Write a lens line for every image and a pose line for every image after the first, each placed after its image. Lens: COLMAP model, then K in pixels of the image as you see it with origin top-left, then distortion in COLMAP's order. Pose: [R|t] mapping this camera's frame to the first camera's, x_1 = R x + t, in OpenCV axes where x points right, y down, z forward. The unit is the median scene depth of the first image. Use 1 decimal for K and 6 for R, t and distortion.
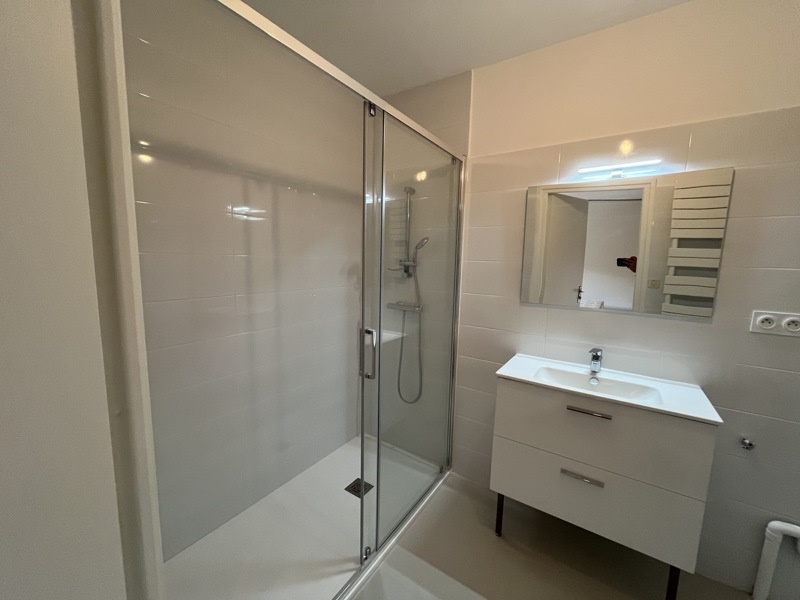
lens RADIAL K [[324.0, 0, 400.0], [0, 324.0, 300.0], [0, 0, 1]] dist [-0.001128, -0.000168]
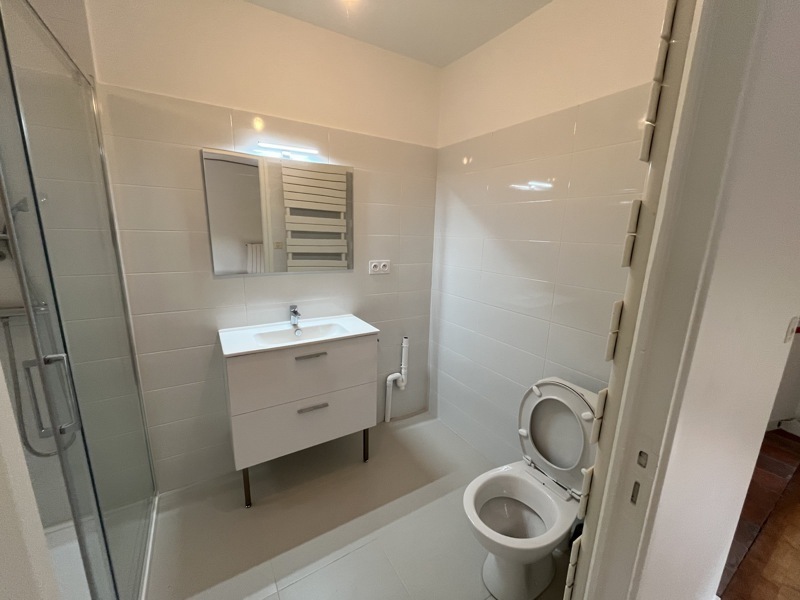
lens RADIAL K [[324.0, 0, 400.0], [0, 324.0, 300.0], [0, 0, 1]] dist [-0.001128, -0.000168]
pose [[0.413349, -0.206284, 0.886899, -0.276874], [0.097235, 0.978432, 0.182256, -0.047496], [-0.905366, 0.010902, 0.424491, 0.137154]]
